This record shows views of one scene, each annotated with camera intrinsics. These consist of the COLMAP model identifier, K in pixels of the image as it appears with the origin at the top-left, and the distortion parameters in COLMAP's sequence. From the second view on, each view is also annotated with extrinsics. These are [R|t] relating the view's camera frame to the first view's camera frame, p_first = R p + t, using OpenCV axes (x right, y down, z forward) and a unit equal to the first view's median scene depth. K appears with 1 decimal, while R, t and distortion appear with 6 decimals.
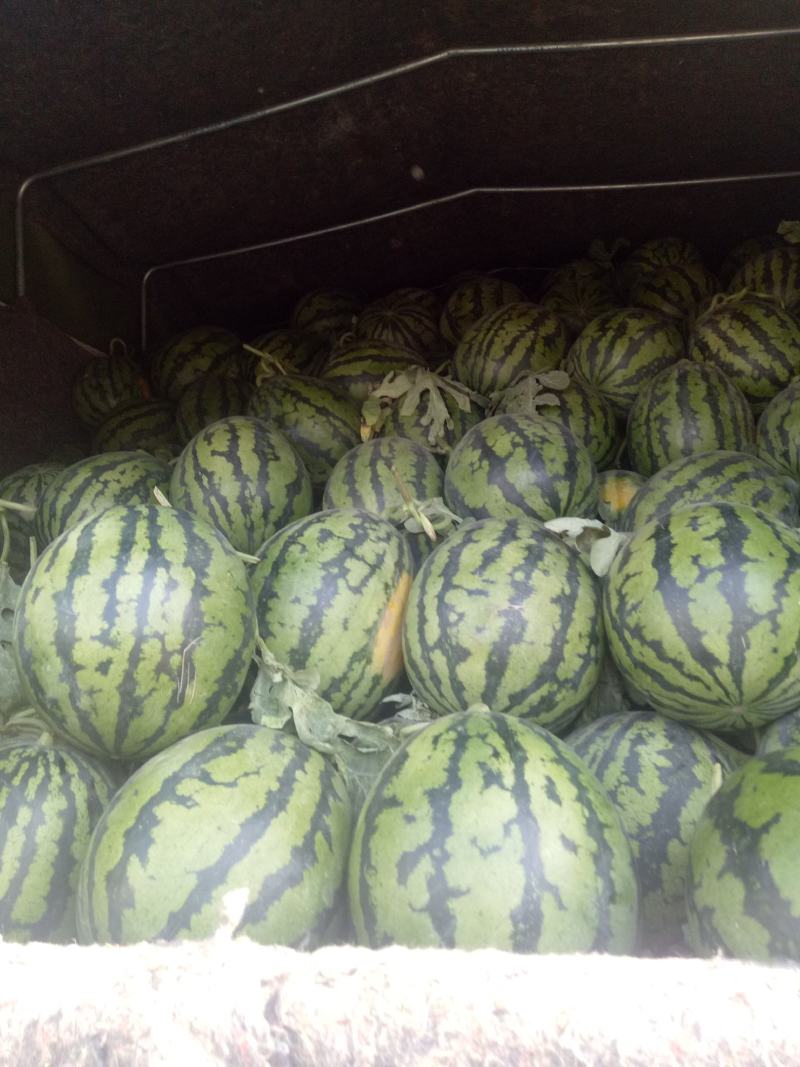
lens RADIAL K [[781.8, 0, 399.5], [0, 781.8, 534.0], [0, 0, 1]] dist [0.015344, -0.004130]
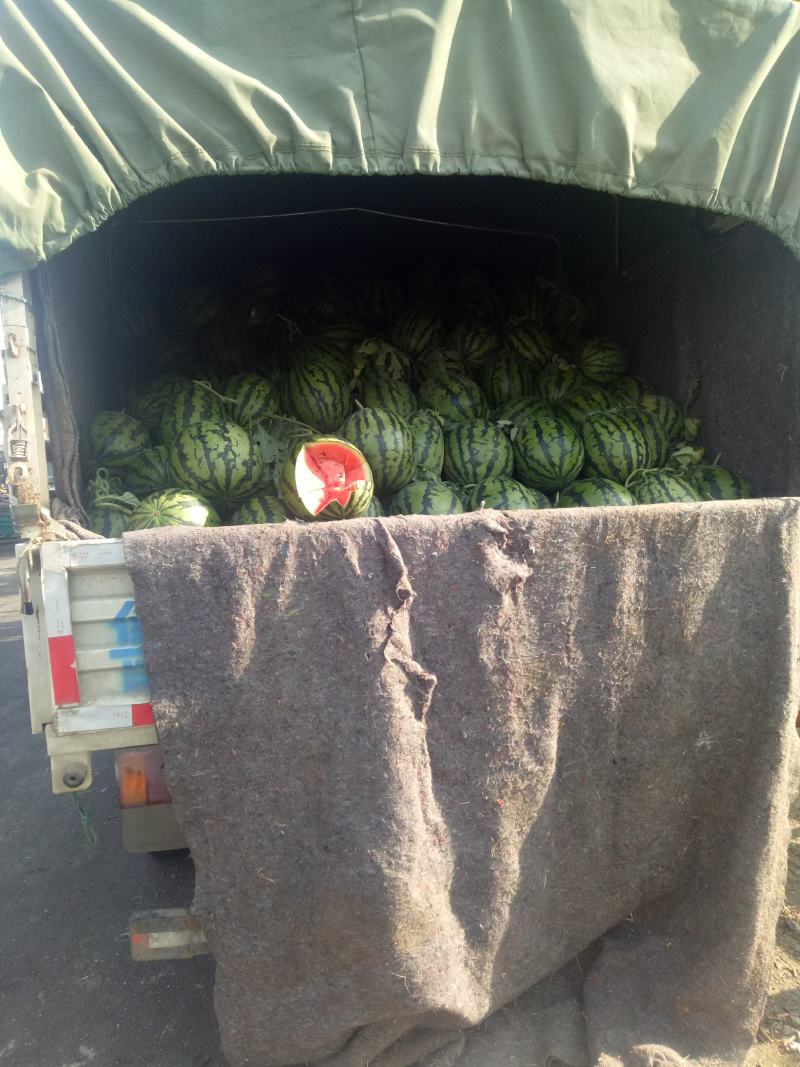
lens RADIAL K [[781.8, 0, 400.6], [0, 781.8, 533.6], [0, 0, 1]] dist [0.015344, -0.004130]
pose [[0.916592, -0.003390, 0.399810, -0.952446], [-0.041246, 0.993827, 0.102986, 0.083861], [-0.397691, -0.110887, 0.910794, -1.121944]]
